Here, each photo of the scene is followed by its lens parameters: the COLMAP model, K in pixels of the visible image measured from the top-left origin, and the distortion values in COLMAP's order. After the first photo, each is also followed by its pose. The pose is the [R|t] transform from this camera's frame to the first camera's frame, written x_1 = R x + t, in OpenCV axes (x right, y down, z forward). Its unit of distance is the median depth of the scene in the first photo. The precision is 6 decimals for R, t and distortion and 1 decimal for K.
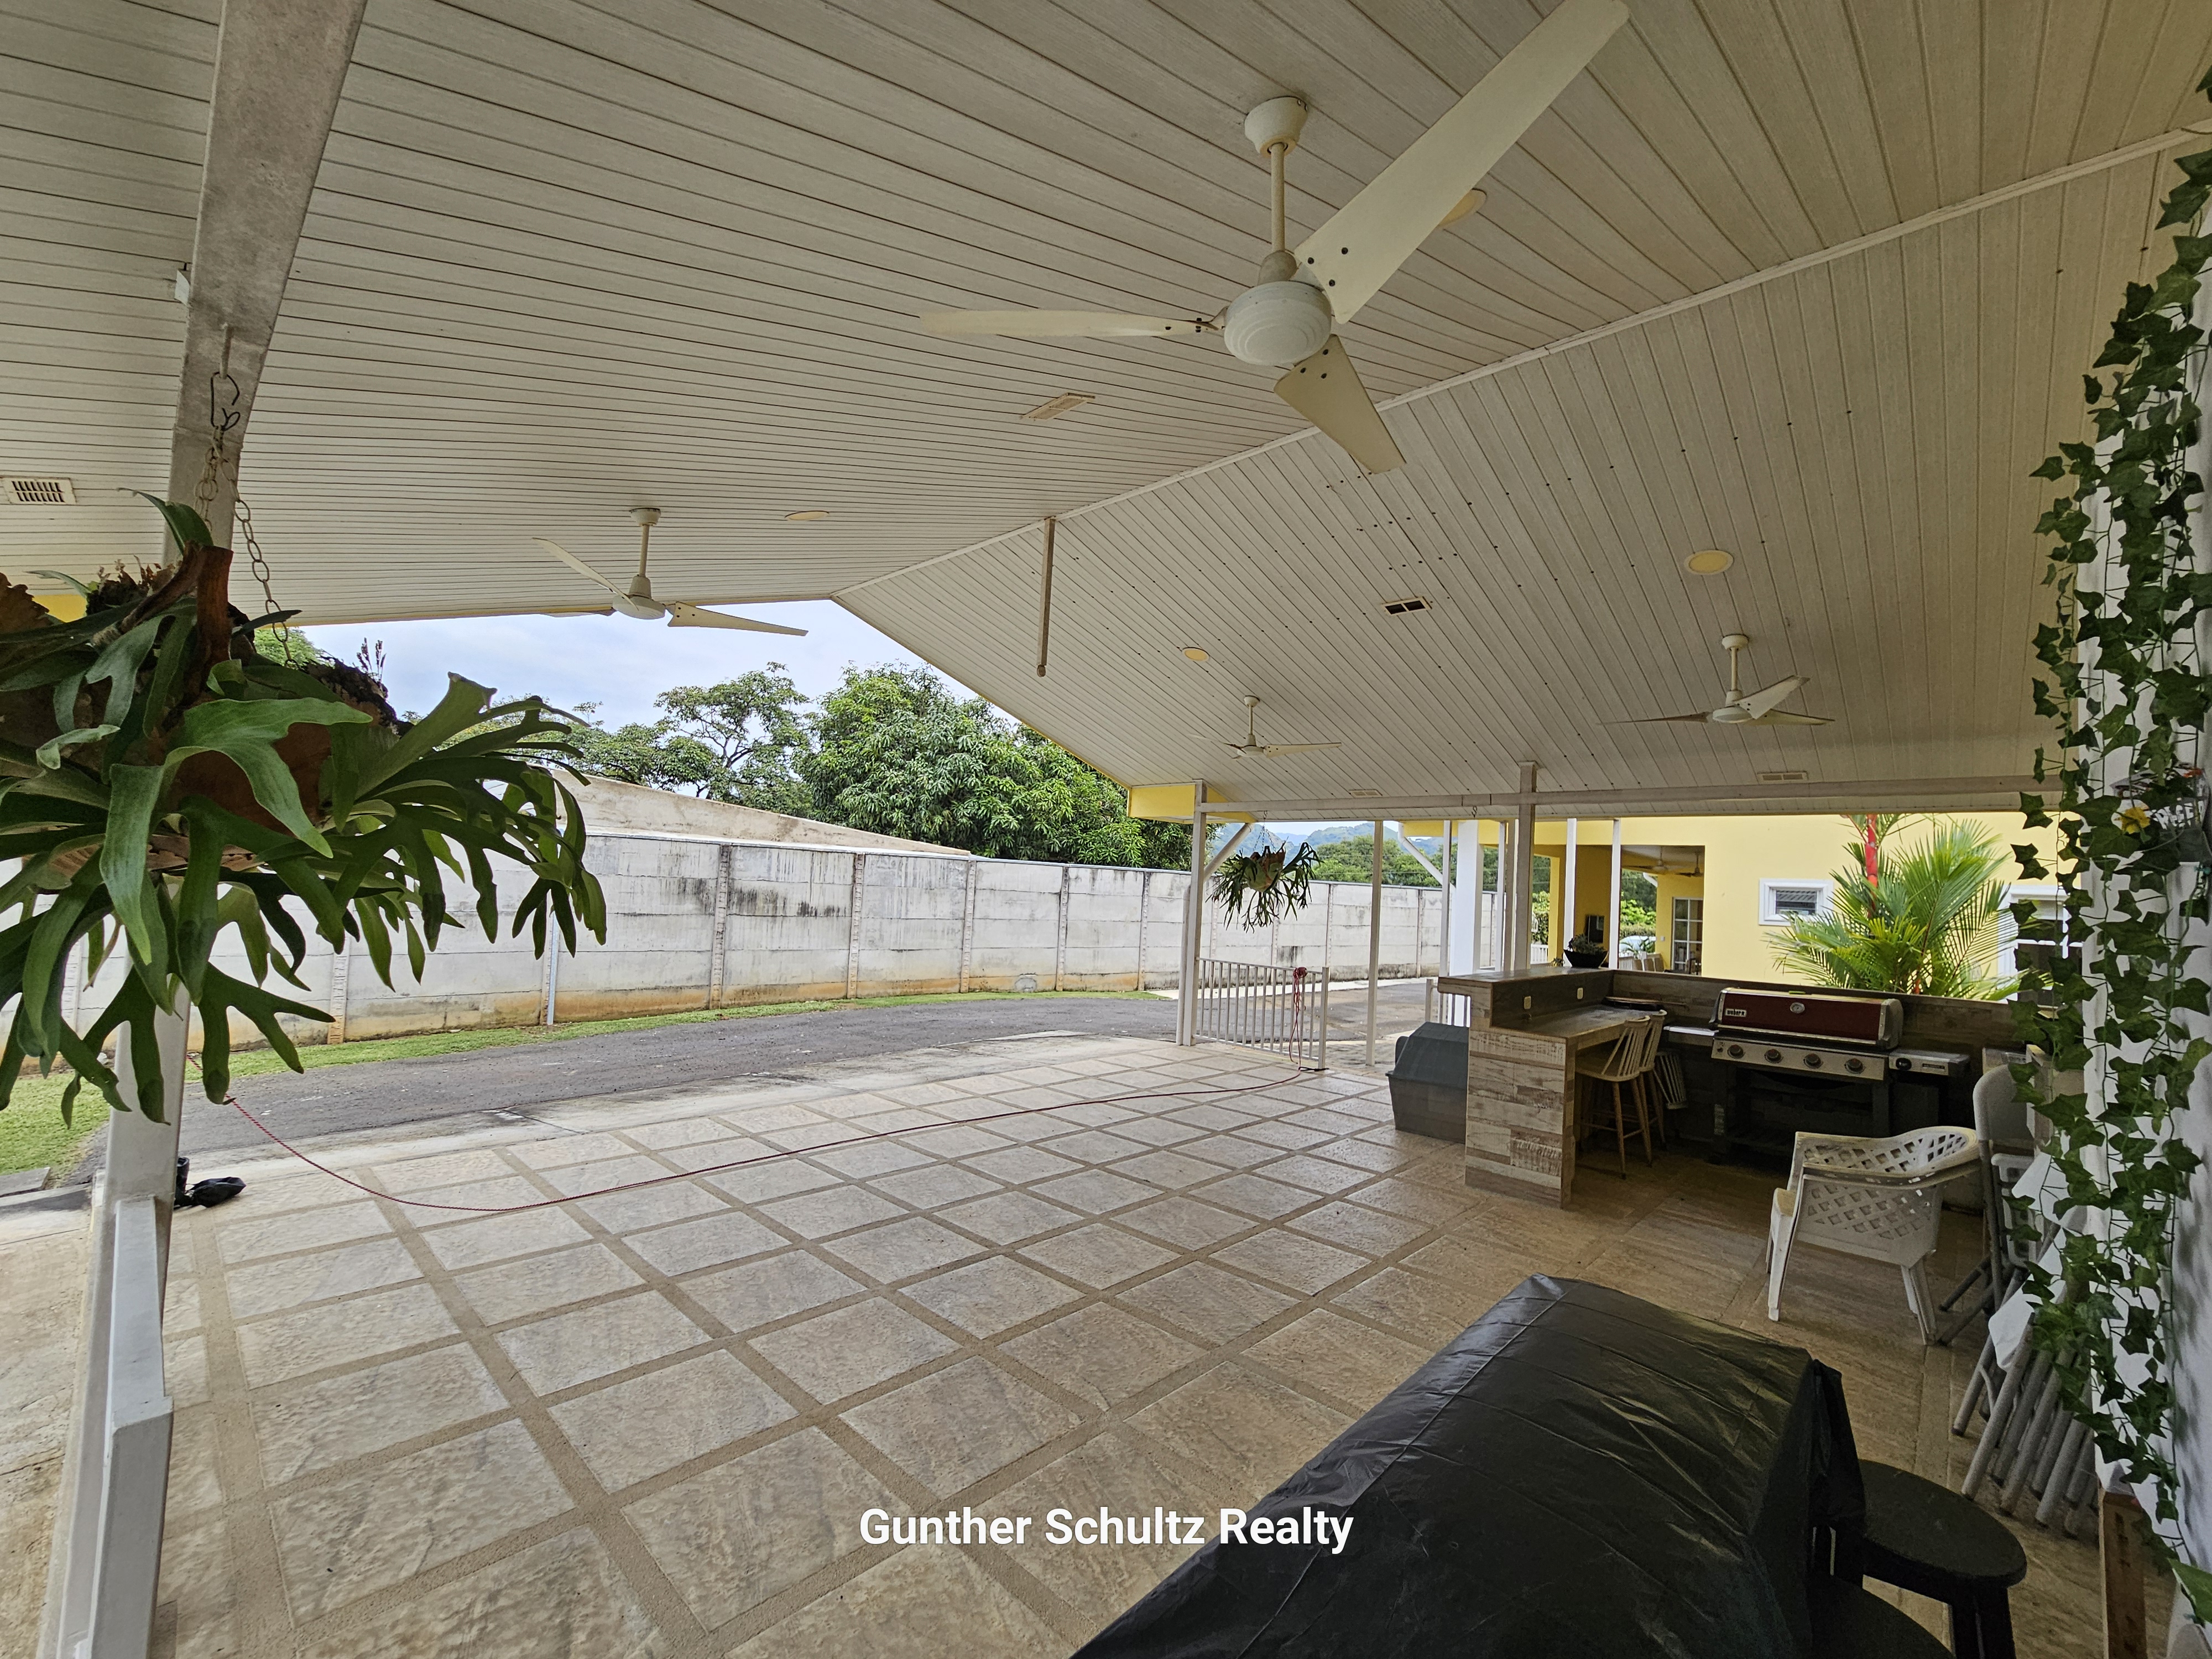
lens RADIAL K [[915.0, 0, 1110.0], [0, 915.0, 848.1], [0, 0, 1]] dist [-0.003040, 0.001267]
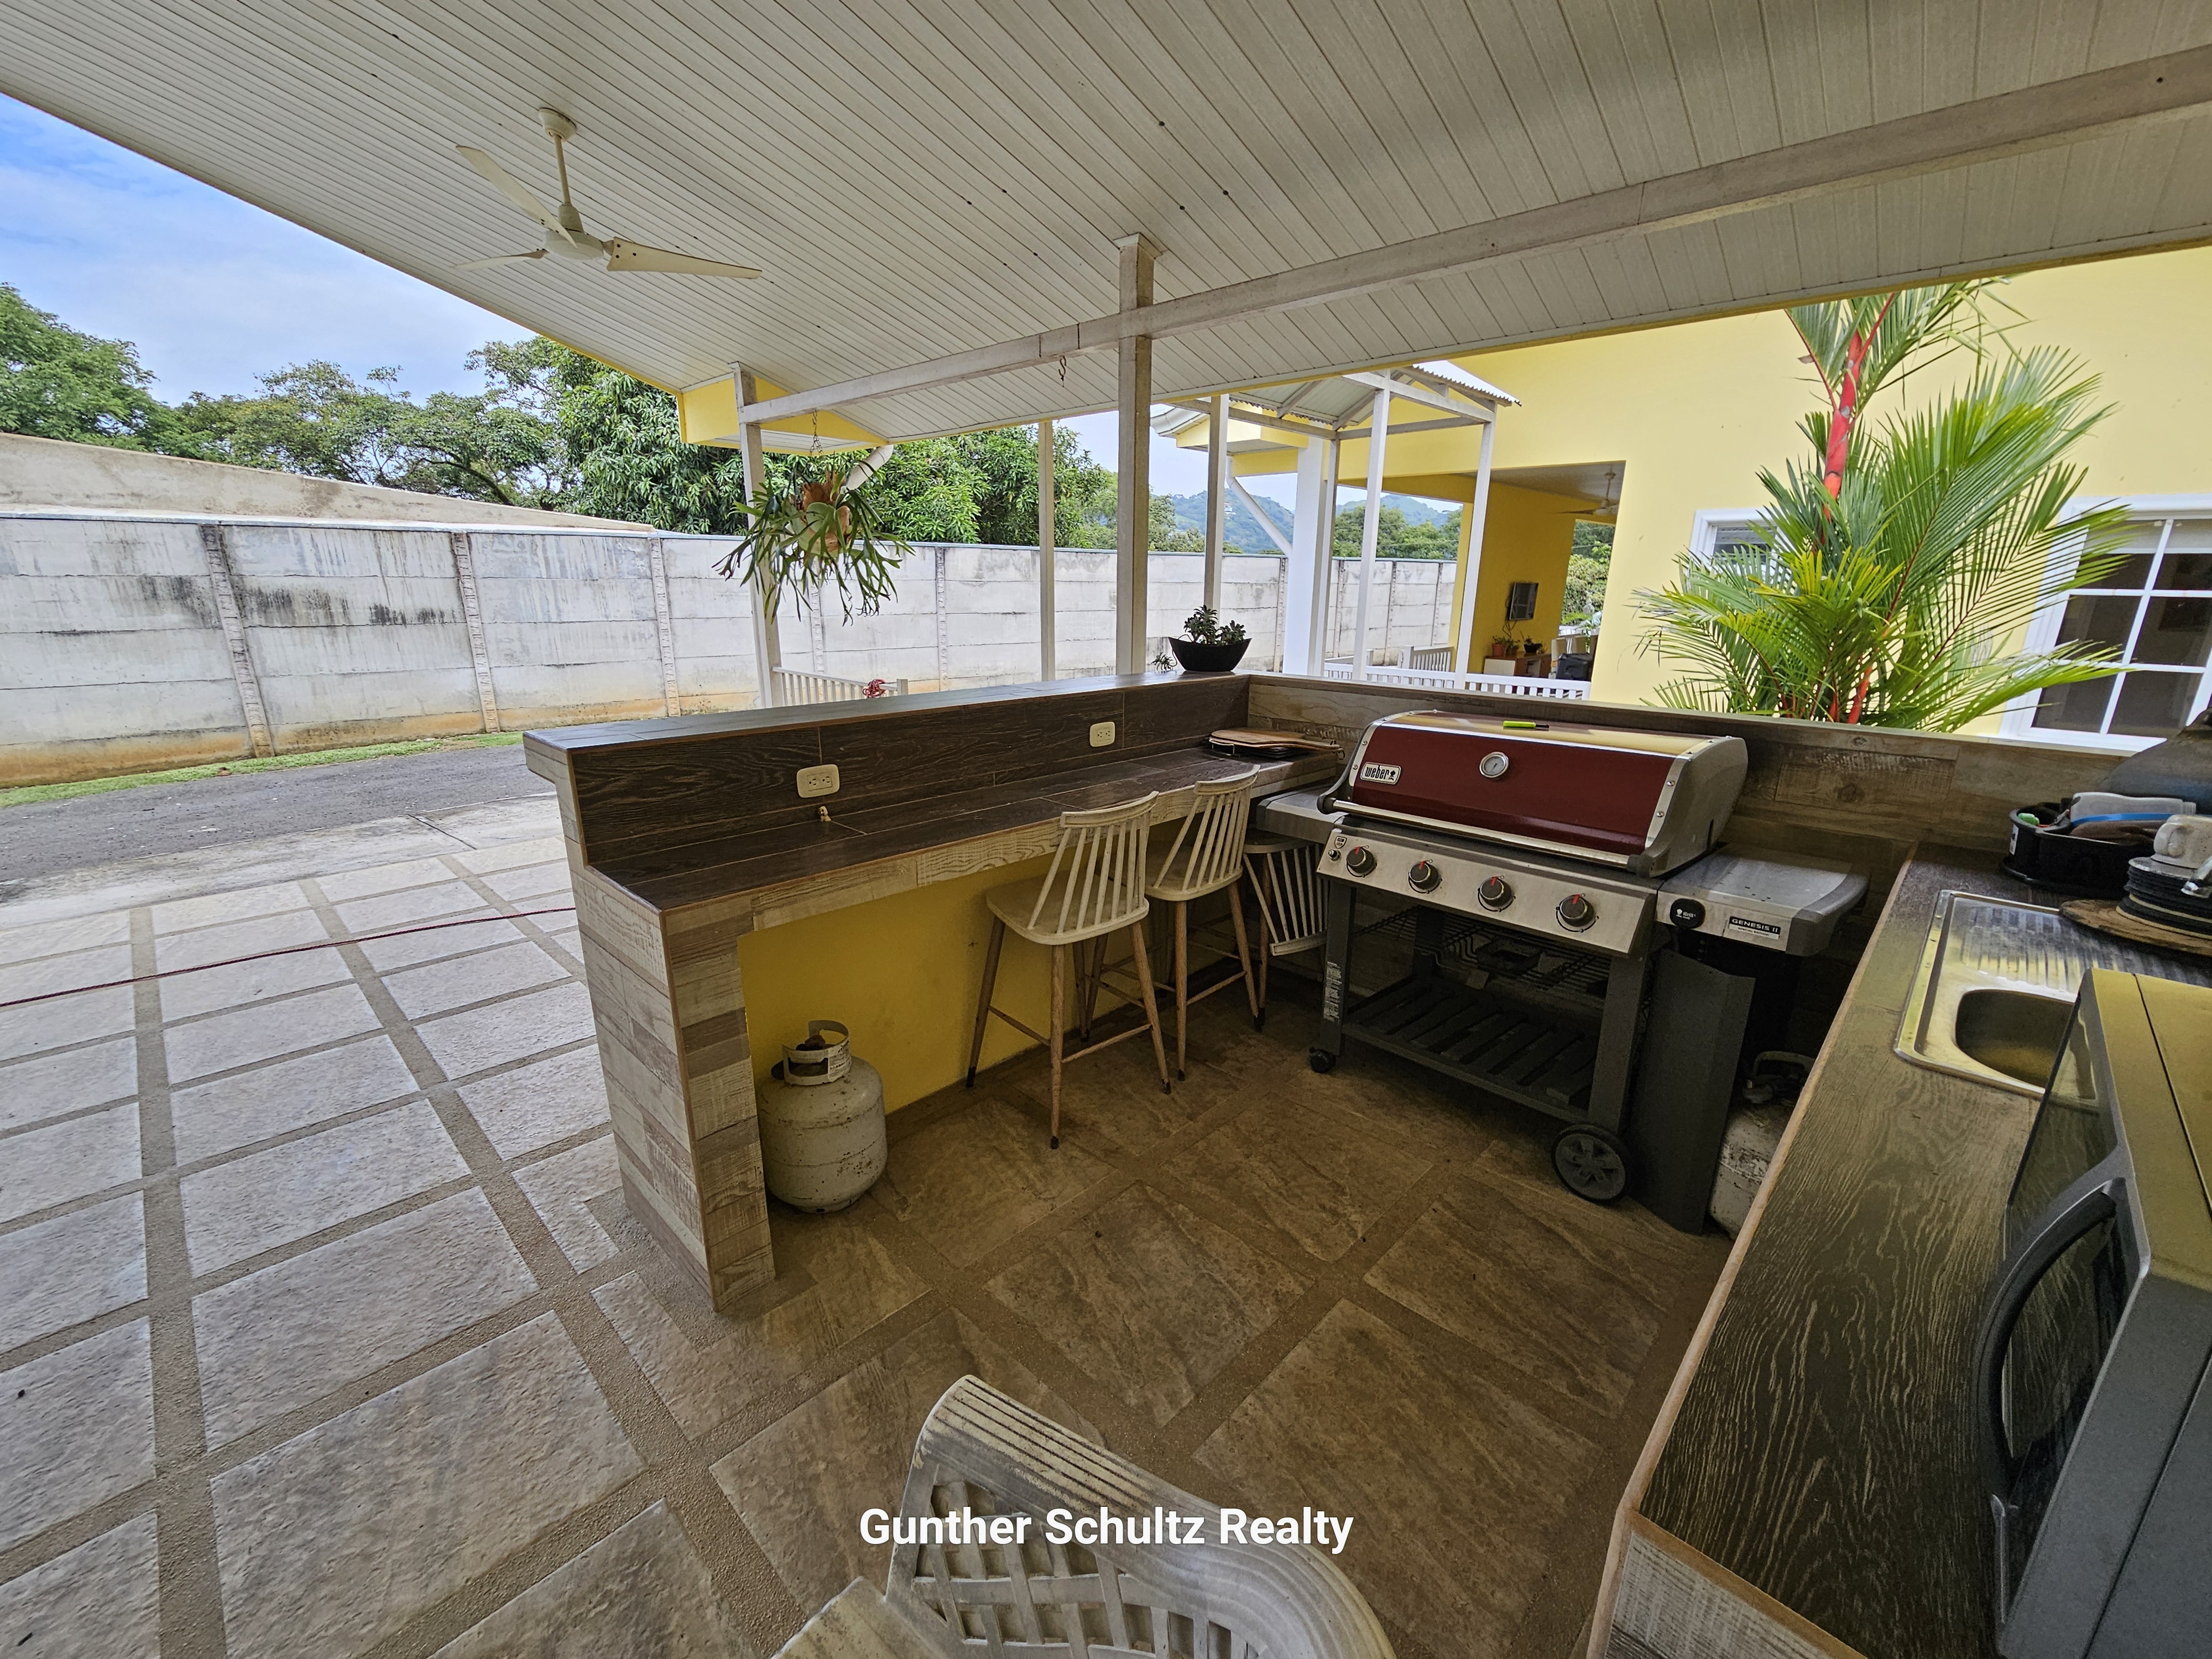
lens RADIAL K [[915.0, 0, 1110.0], [0, 915.0, 848.1], [0, 0, 1]] dist [-0.003040, 0.001267]
pose [[0.999199, -0.034354, -0.020503, 0.269606], [0.039145, 0.945337, 0.323737, 0.031236], [0.008261, -0.324280, 0.945925, 0.271951]]
